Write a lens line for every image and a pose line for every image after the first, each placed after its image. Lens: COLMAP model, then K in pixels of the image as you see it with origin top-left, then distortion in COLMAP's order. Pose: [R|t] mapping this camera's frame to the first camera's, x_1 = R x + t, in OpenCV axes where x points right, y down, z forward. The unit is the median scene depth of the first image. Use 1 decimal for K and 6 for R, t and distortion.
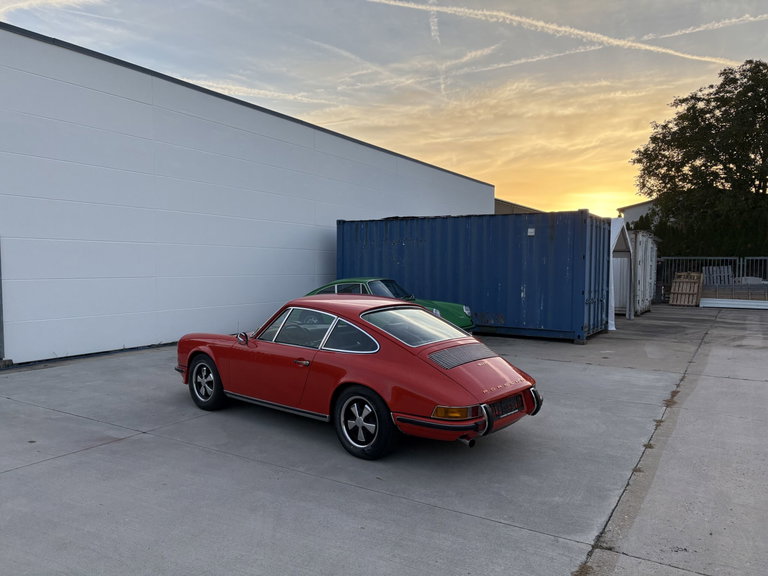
lens RADIAL K [[584.0, 0, 381.1], [0, 584.0, 290.9], [0, 0, 1]] dist [0.035754, -0.041035]
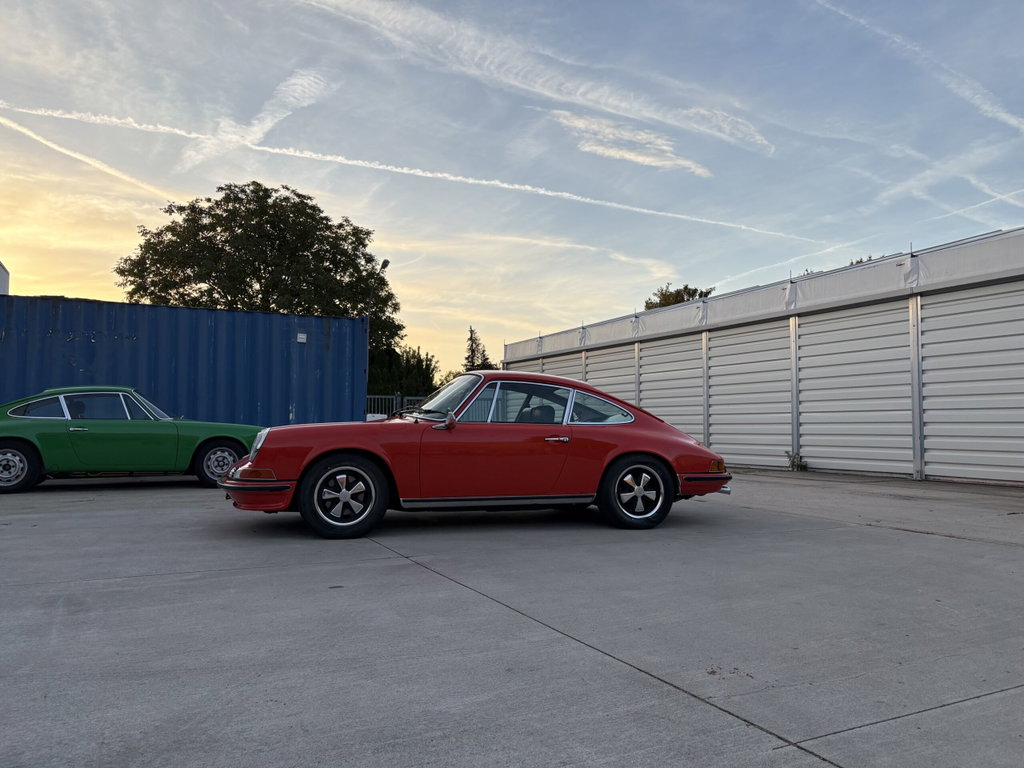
lens RADIAL K [[778.7, 0, 511.8], [0, 778.7, 378.5], [0, 0, 1]] dist [0.035754, -0.041035]
pose [[0.528420, 0.048283, 0.847609, -1.114655], [0.038490, 0.995992, -0.080731, 0.118610], [-0.848110, 0.075285, 0.524443, 0.432373]]
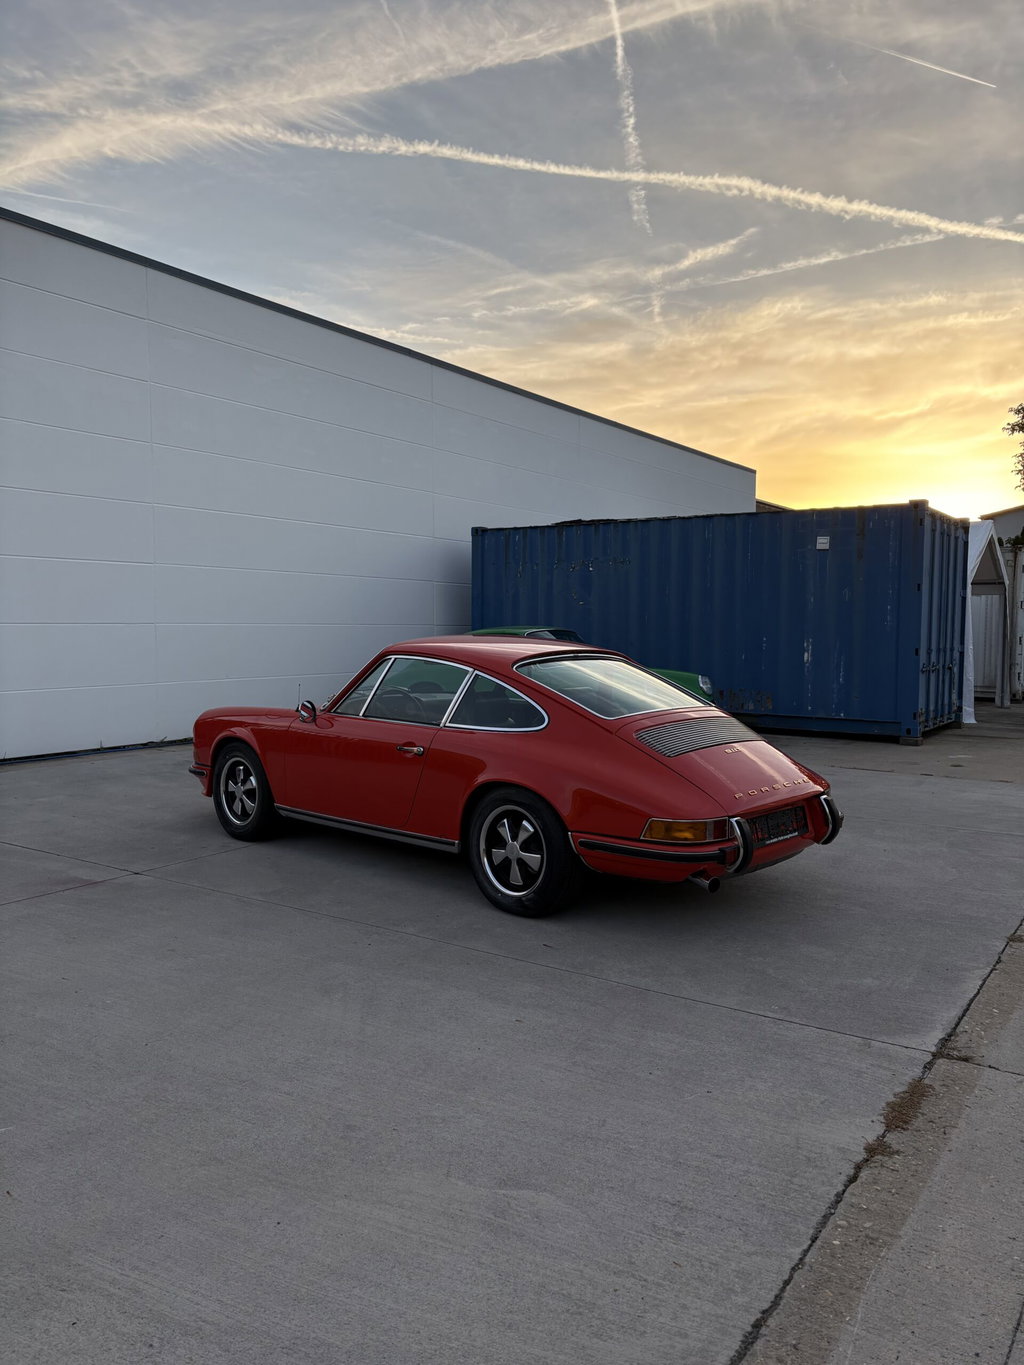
lens RADIAL K [[1038.1, 0, 506.7], [0, 1038.1, 690.6], [0, 0, 1]] dist [0.035754, -0.041035]
pose [[0.999127, 0.000839, -0.041767, -0.001002], [-0.000058, 0.999825, 0.018692, 0.045480], [0.041776, -0.018673, 0.998953, 0.003199]]
